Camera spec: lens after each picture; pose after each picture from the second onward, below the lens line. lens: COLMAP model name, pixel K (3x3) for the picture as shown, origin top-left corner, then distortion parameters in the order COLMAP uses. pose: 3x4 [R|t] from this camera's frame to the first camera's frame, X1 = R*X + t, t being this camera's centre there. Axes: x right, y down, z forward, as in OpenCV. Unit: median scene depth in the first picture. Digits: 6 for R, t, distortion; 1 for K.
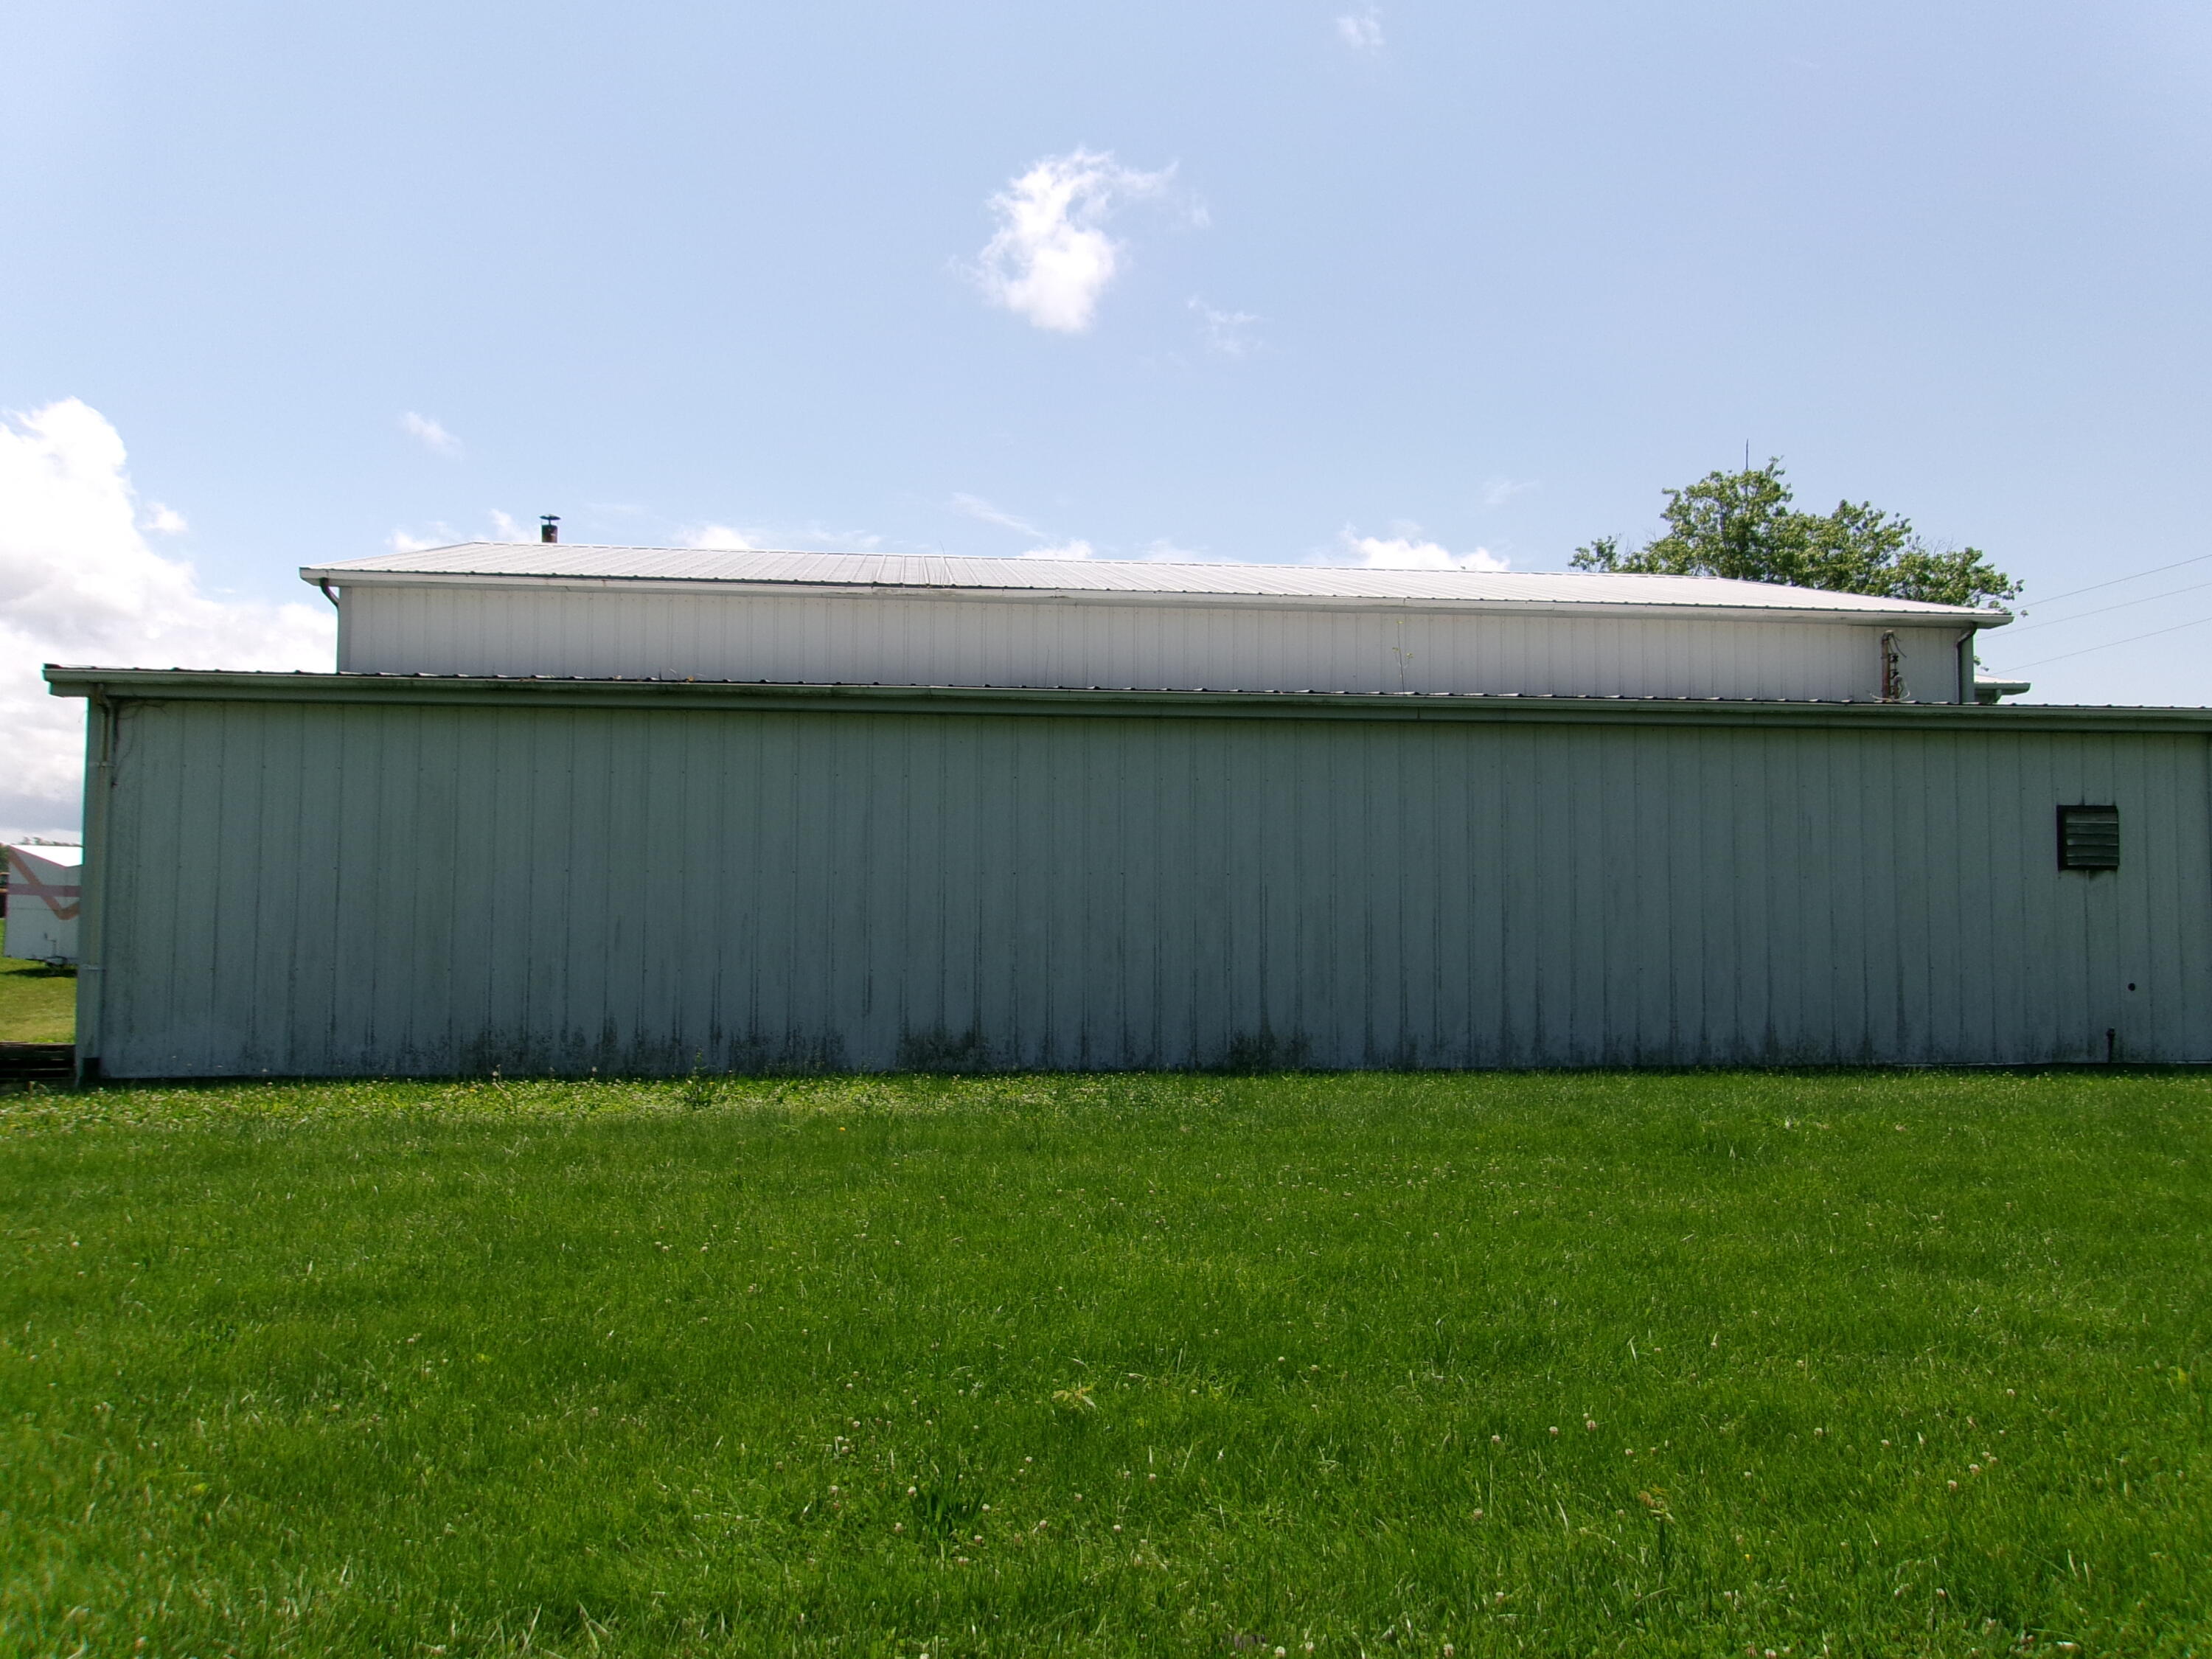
lens RADIAL K [[1724.7, 0, 1106.0], [0, 1724.7, 829.5], [0, 0, 1]] dist [-0.001063, 0.001008]
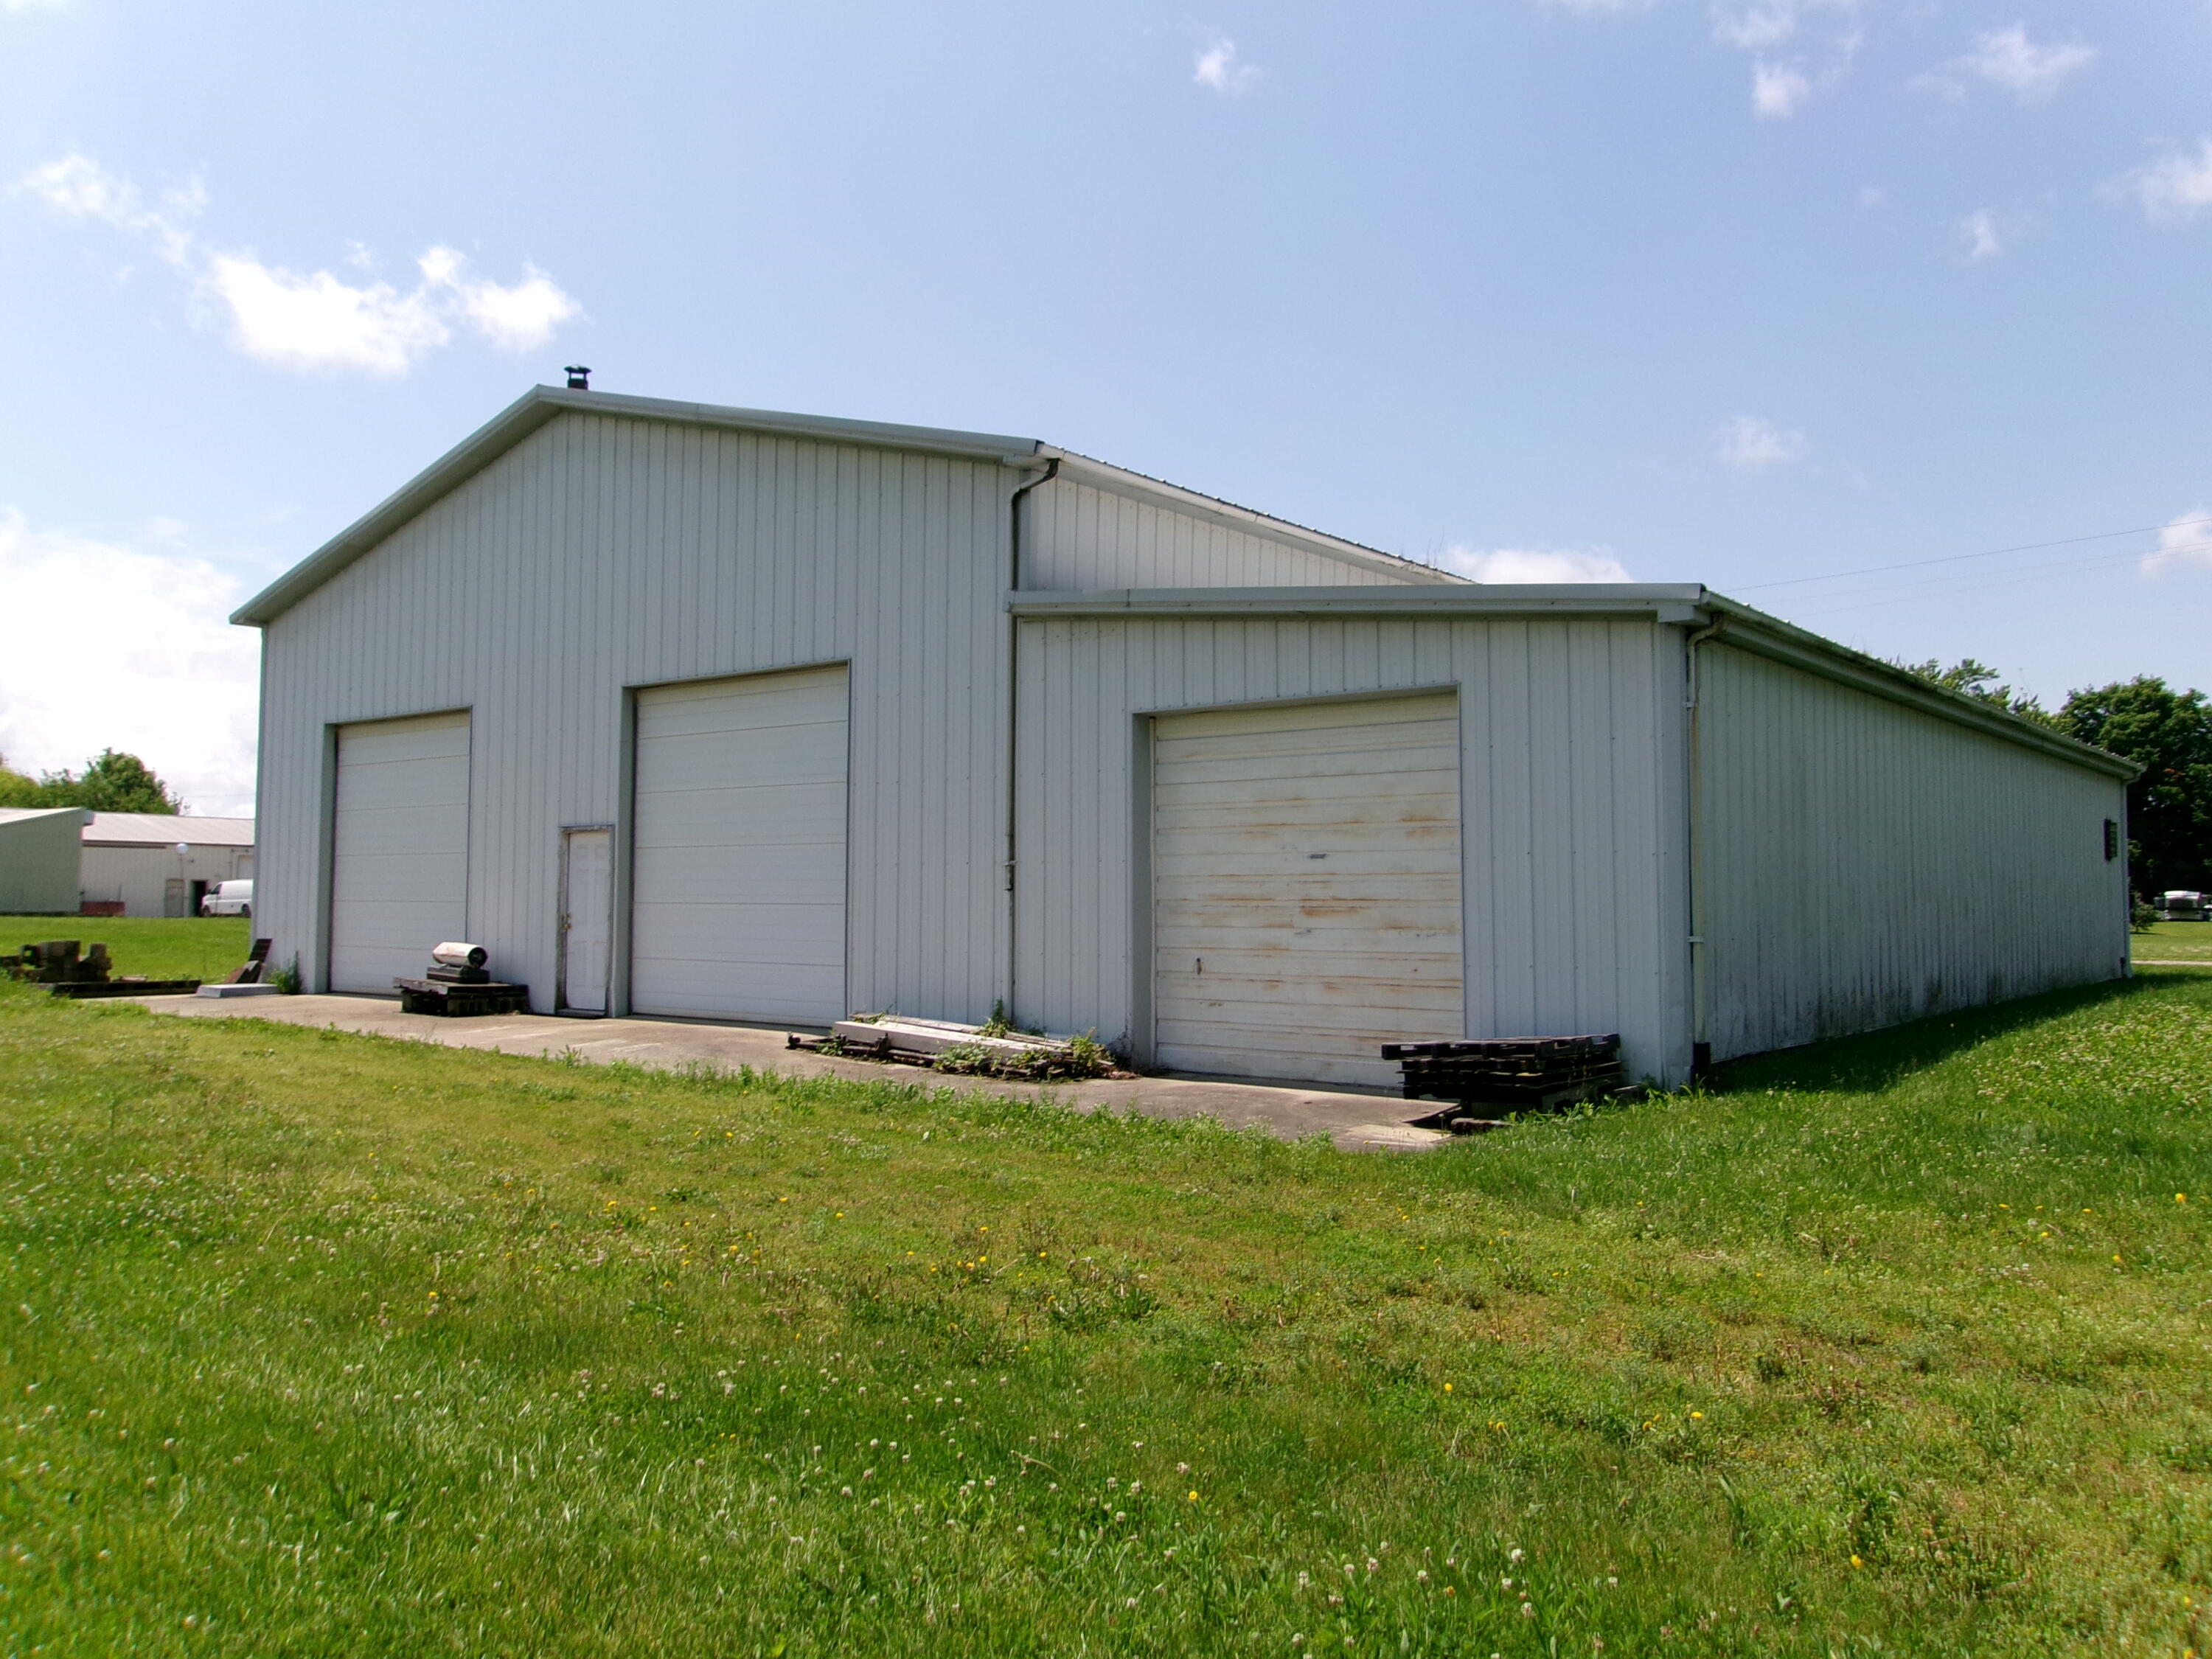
lens RADIAL K [[1724.7, 0, 1106.0], [0, 1724.7, 829.5], [0, 0, 1]] dist [-0.001063, 0.001008]
pose [[0.701328, 0.026171, 0.712358, -1.290026], [-0.032241, 0.999468, -0.004977, 0.035215], [-0.712109, -0.019476, 0.701798, 0.551349]]
